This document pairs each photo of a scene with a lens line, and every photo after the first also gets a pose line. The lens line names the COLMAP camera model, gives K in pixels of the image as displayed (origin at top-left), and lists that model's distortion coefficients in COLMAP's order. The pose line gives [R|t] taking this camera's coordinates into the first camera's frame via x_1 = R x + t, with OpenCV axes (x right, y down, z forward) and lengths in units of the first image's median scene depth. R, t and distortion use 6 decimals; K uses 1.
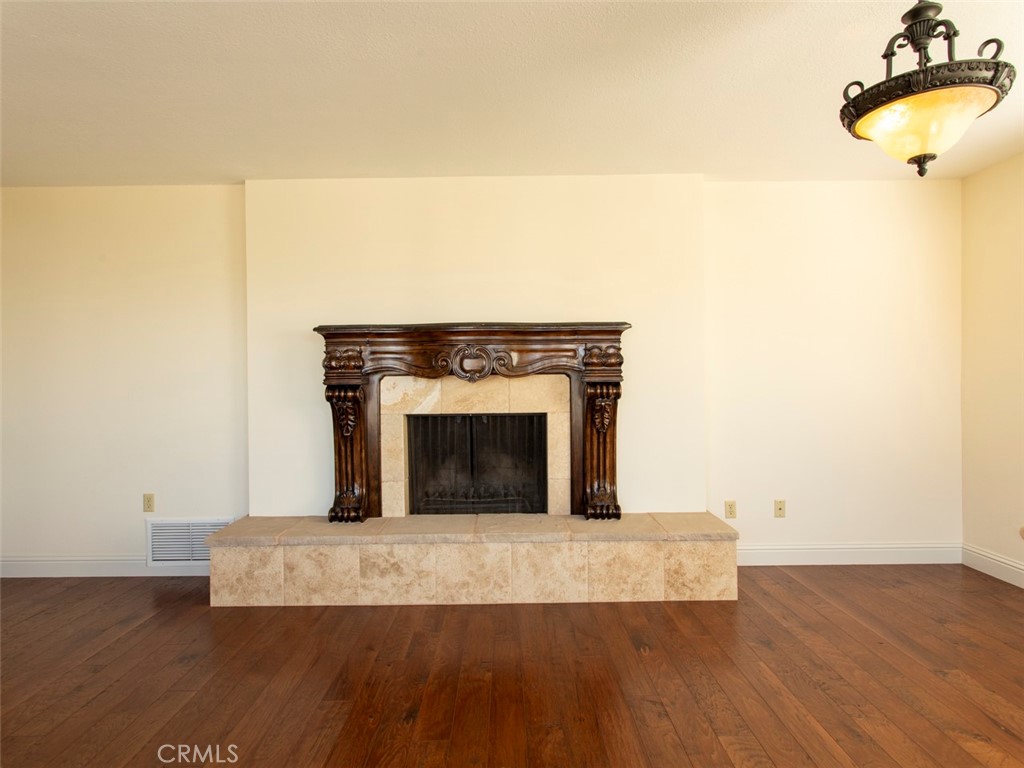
lens RADIAL K [[574.7, 0, 512.0], [0, 574.7, 384.0], [0, 0, 1]] dist [-0.017852, 0.000232]
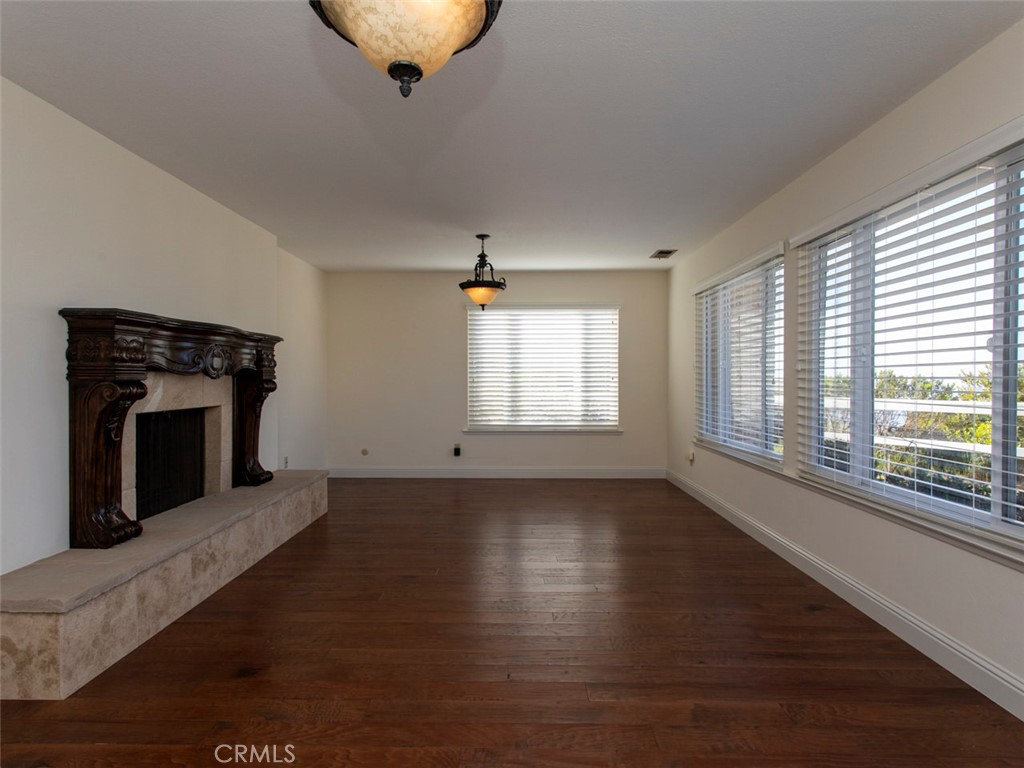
lens RADIAL K [[554.1, 0, 512.0], [0, 554.1, 384.0], [0, 0, 1]] dist [0.002019, 0.000387]
pose [[0.009194, -0.000437, 0.999958, -1.131673], [0.003343, 0.999994, 0.000406, 0.008152], [-0.999952, 0.003339, 0.009195, 0.424373]]
